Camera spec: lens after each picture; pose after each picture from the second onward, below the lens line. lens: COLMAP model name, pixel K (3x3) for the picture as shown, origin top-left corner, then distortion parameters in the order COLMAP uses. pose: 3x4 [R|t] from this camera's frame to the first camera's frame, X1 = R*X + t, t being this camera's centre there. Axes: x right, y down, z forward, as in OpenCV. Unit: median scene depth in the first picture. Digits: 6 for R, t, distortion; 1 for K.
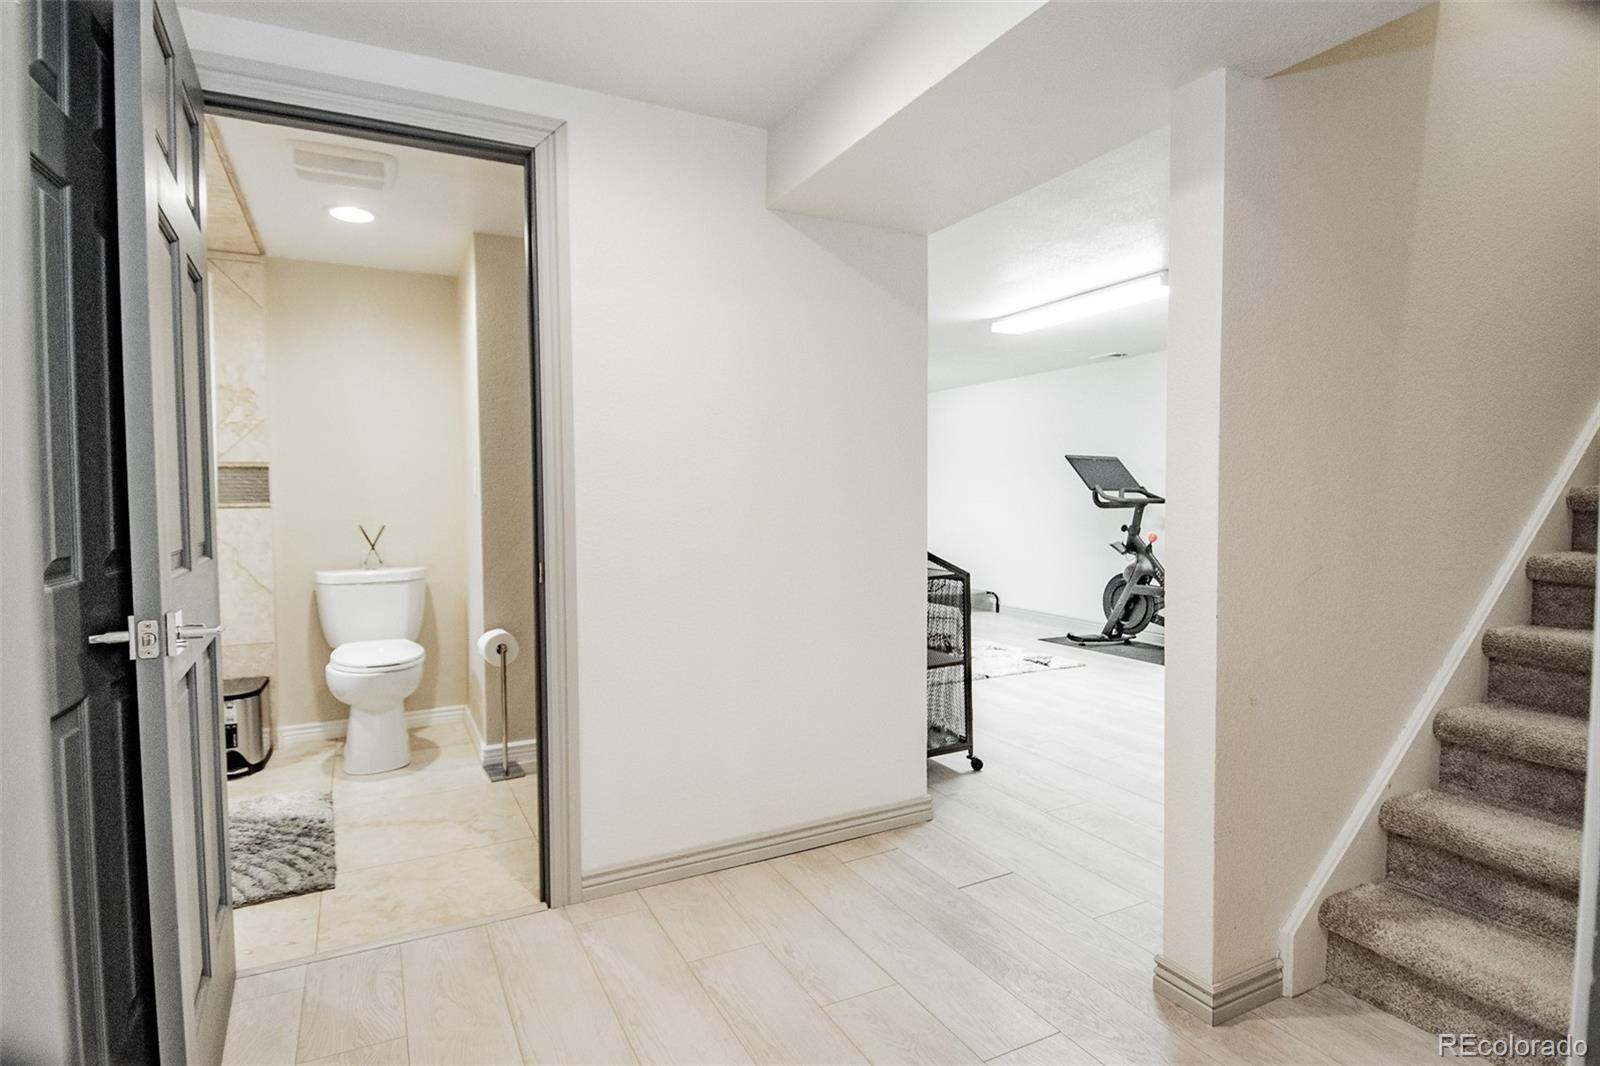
lens RADIAL K [[864.2, 0, 799.2], [0, 864.2, 534.0], [0, 0, 1]] dist [0.012863, -0.000349]
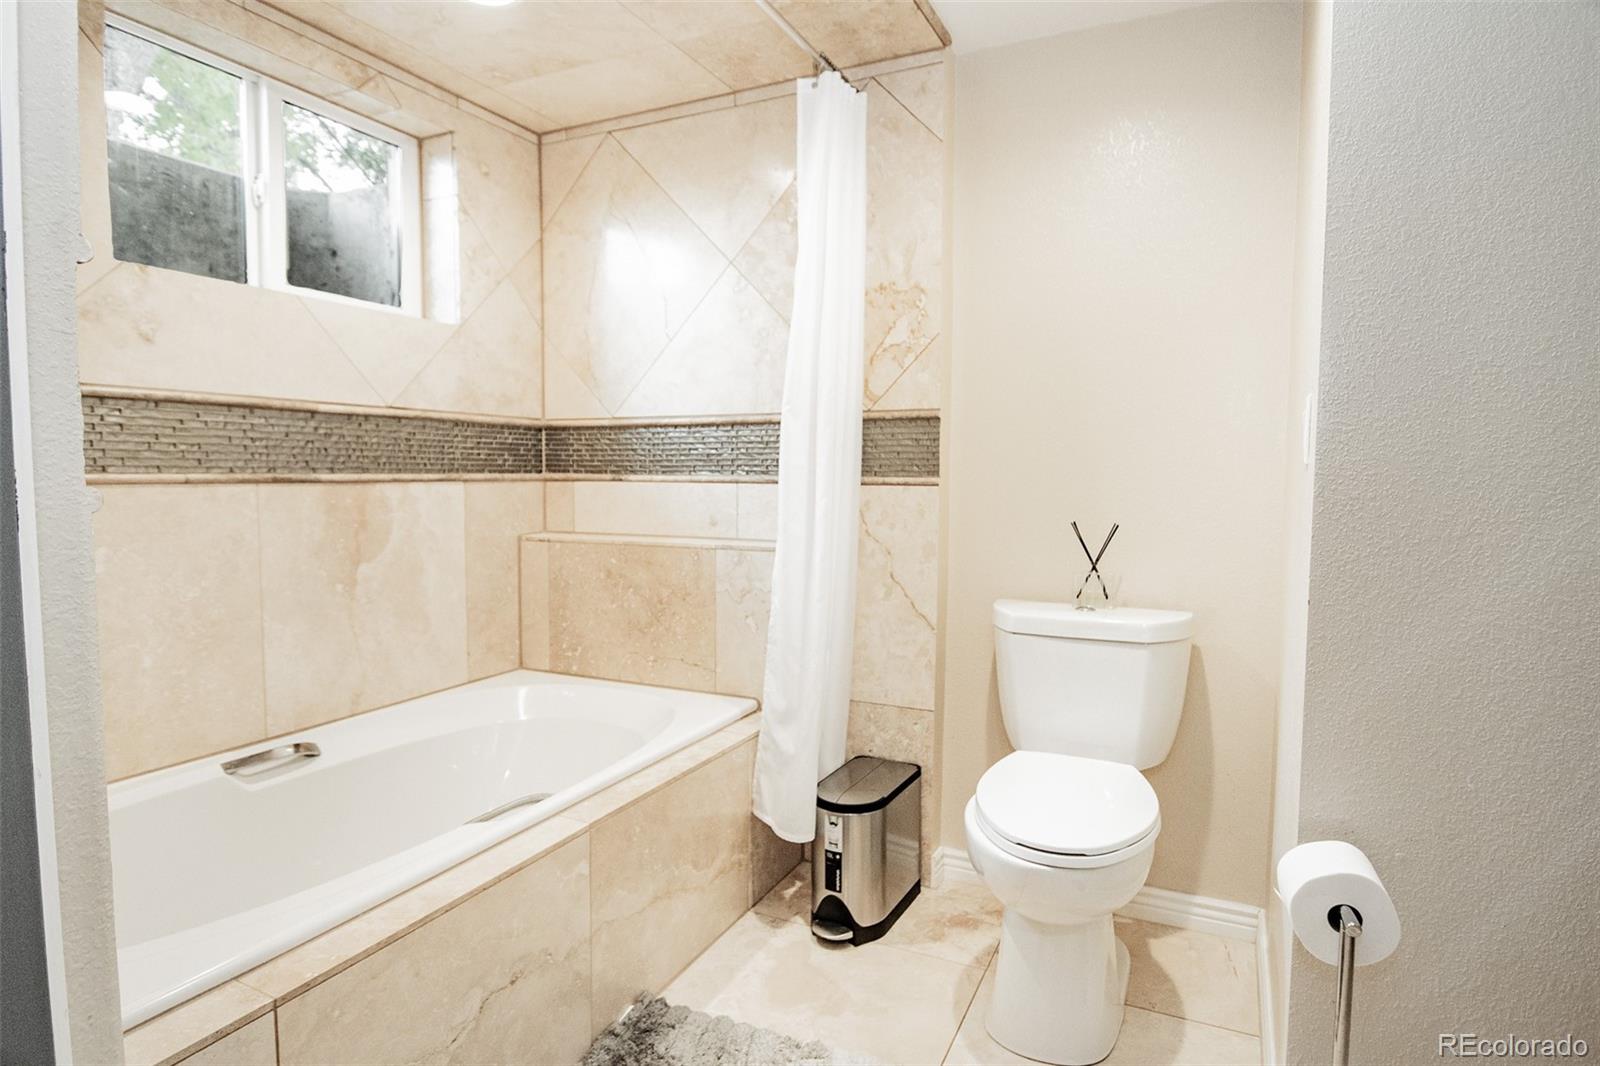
lens RADIAL K [[864.2, 0, 798.5], [0, 864.2, 527.2], [0, 0, 1]] dist [0.012863, -0.000349]
pose [[0.585252, 0.071845, -0.807662, -0.190133], [-0.040042, 0.997412, 0.059709, -0.033832], [0.809862, -0.002604, 0.586615, 0.585241]]
